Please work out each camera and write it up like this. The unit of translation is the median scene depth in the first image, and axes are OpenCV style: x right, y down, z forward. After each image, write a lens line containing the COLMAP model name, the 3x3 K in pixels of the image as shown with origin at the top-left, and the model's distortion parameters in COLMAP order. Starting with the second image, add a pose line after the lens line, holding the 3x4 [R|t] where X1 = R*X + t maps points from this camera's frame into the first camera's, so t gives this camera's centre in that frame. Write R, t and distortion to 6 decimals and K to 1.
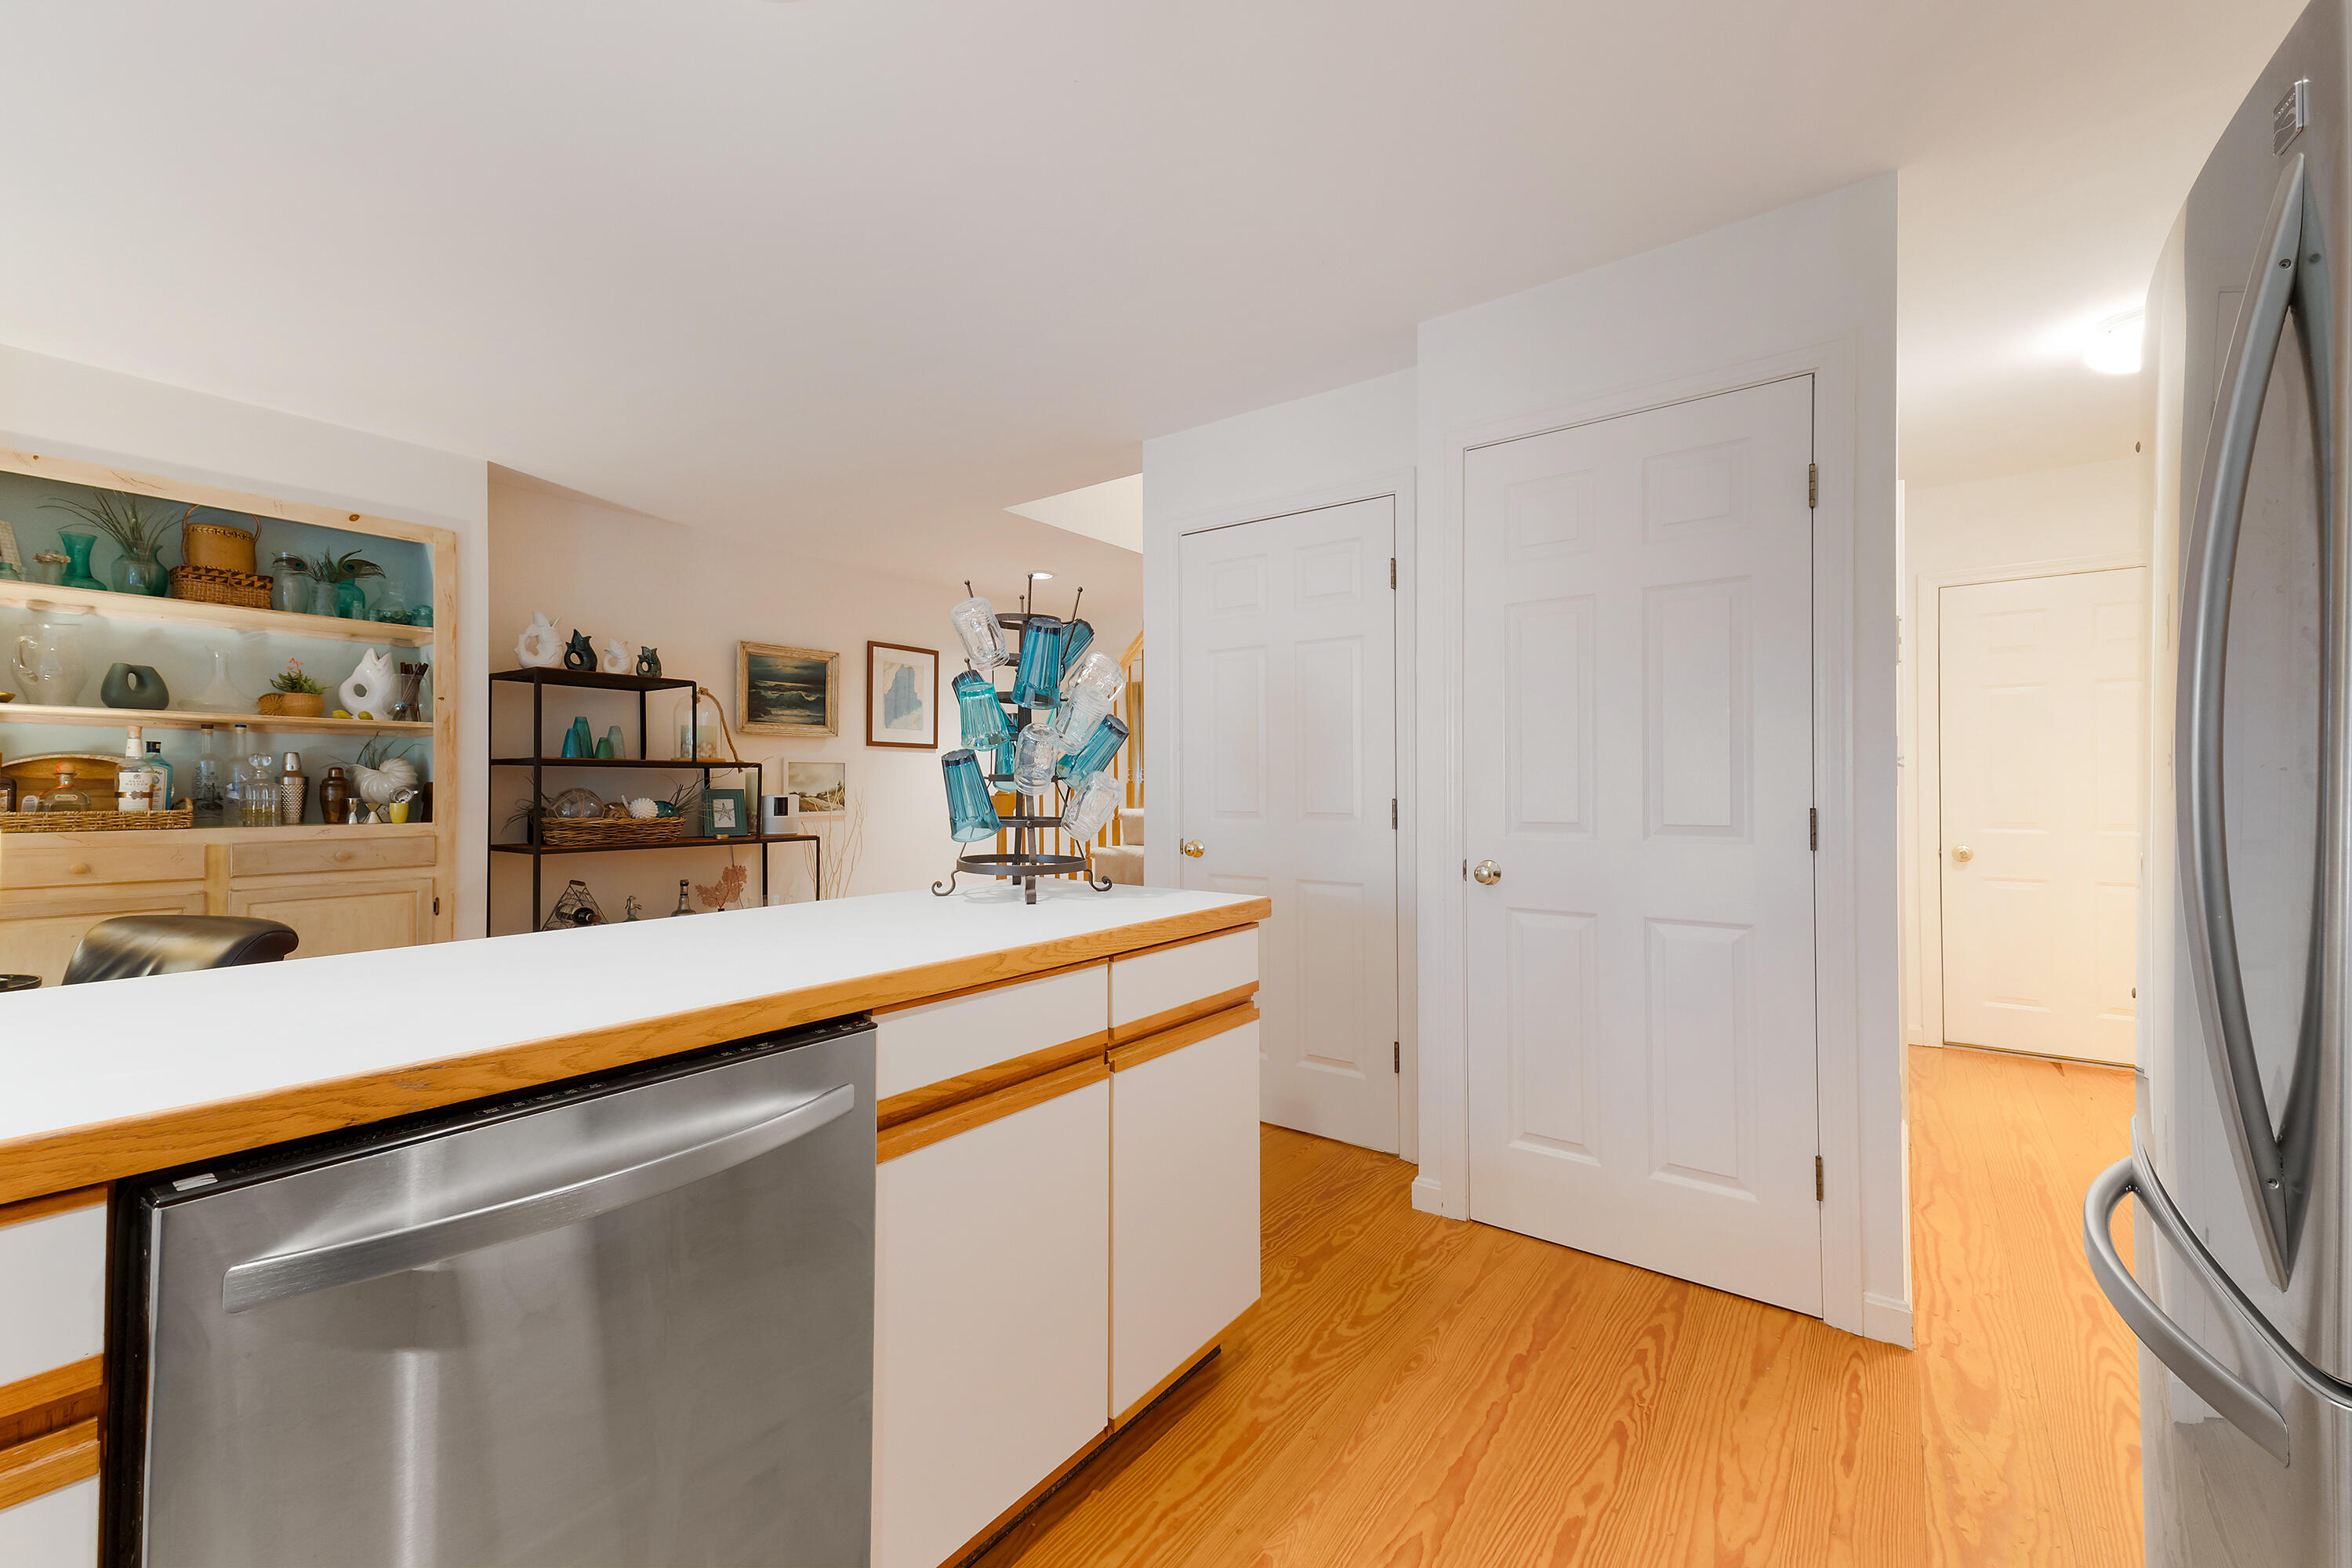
lens RADIAL K [[963.2, 0, 1161.8], [0, 963.2, 771.6], [0, 0, 1]] dist [0.037588, -0.005963]
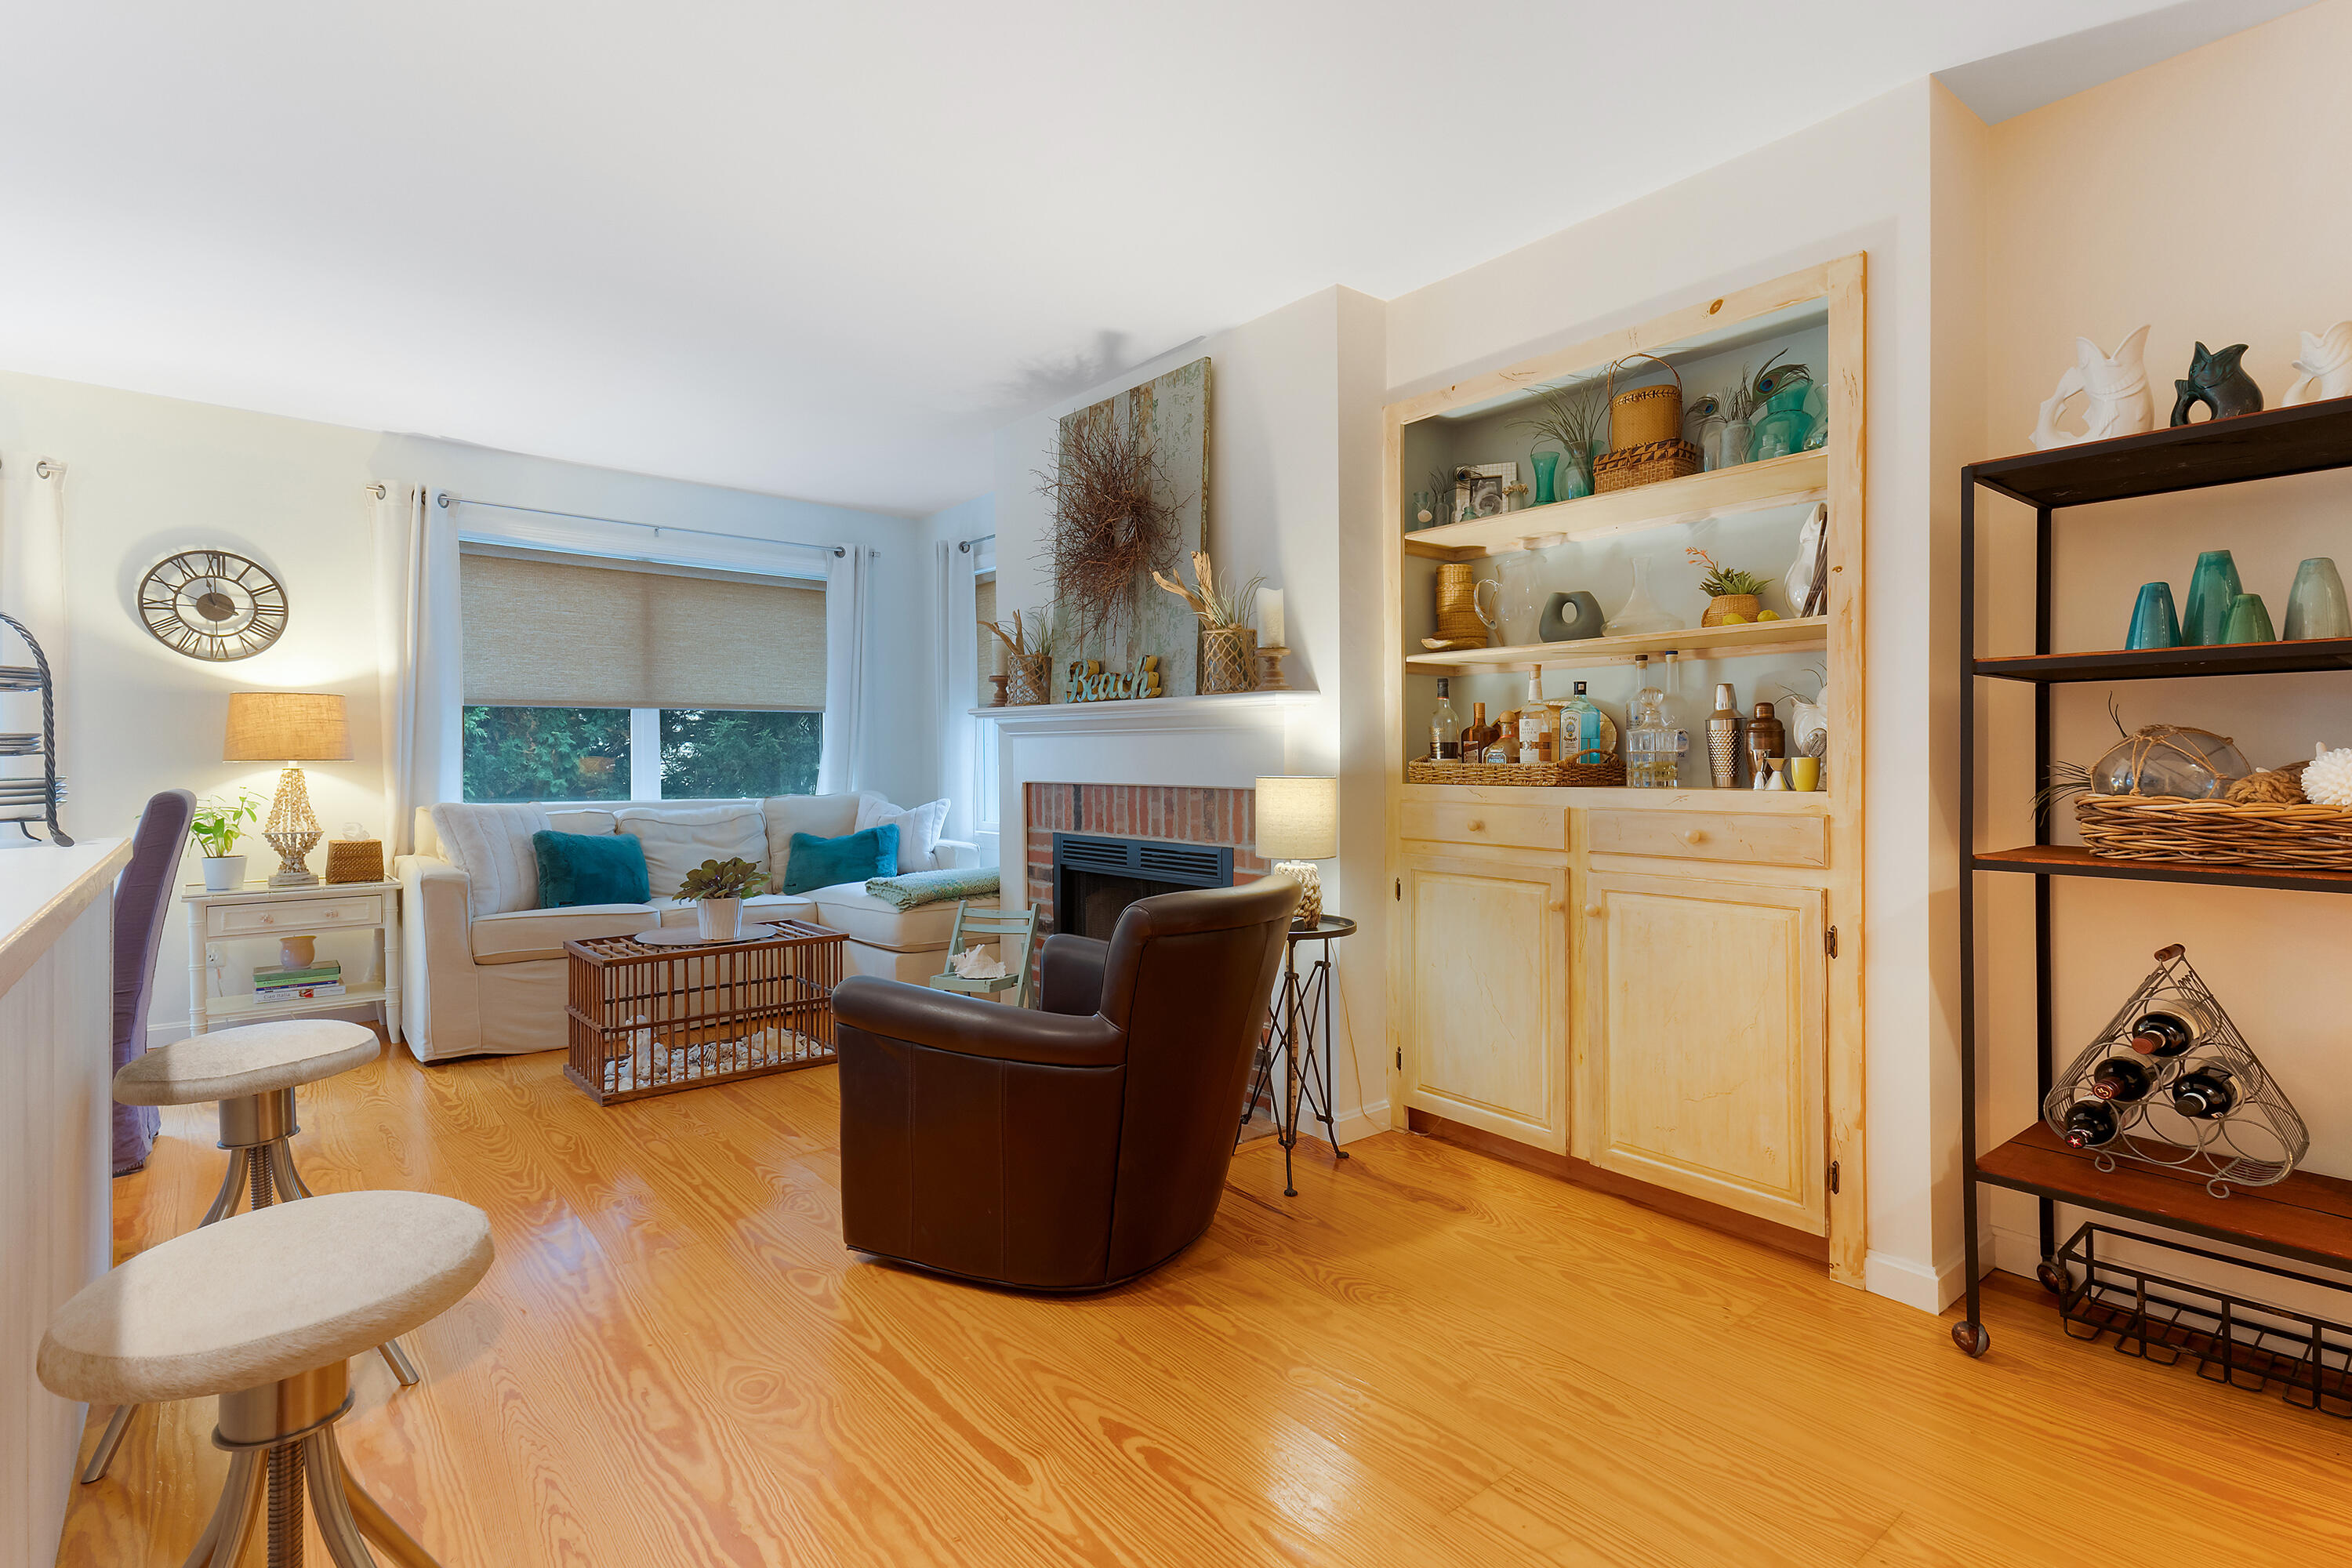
lens RADIAL K [[1087.5, 0, 1156.9], [0, 1087.5, 773.2], [0, 0, 1]] dist [0.033273, 0.001087]
pose [[-0.208717, 0.011334, -0.977910, -0.041724], [0.017312, 0.999819, 0.007893, 0.027852], [0.977823, -0.015282, -0.208875, 0.713149]]
